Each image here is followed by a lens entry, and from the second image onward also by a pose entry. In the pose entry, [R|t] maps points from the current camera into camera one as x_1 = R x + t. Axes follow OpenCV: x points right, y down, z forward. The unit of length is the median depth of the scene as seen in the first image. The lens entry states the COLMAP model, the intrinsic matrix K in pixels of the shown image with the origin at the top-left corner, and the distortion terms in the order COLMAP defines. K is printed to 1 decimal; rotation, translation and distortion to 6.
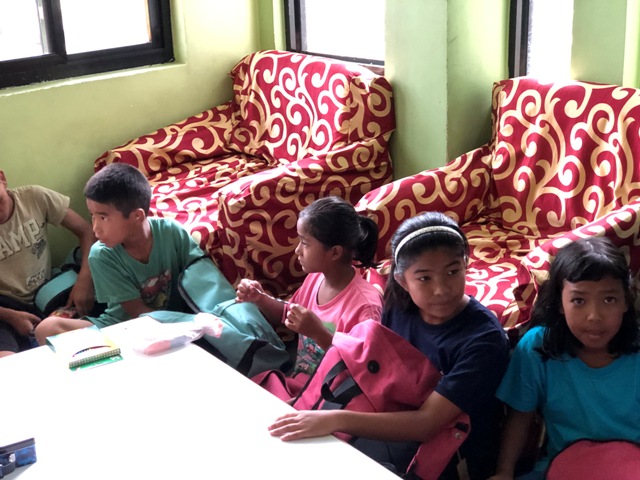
lens RADIAL K [[1052.9, 0, 320.0], [0, 1052.9, 240.0], [0, 0, 1]] dist [0.020835, 0.062858]
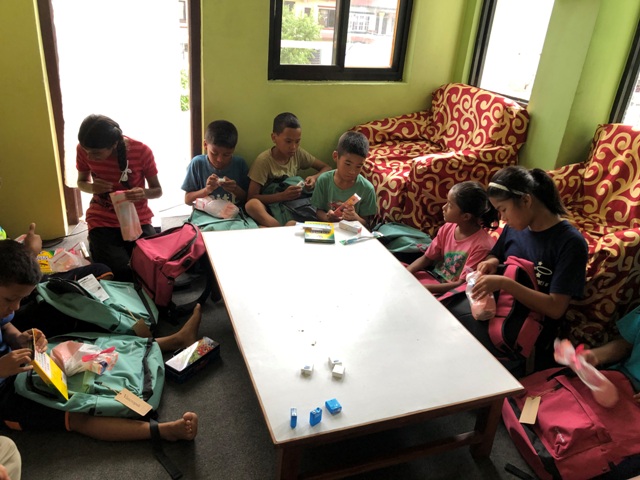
lens RADIAL K [[533.3, 0, 320.0], [0, 533.3, 240.0], [0, 0, 1]] dist [0.038653, -0.008706]
pose [[0.953140, 0.221695, -0.205851, -0.030047], [-0.198252, 0.971688, 0.128524, -0.000472], [0.228516, -0.081691, 0.970107, 0.095559]]
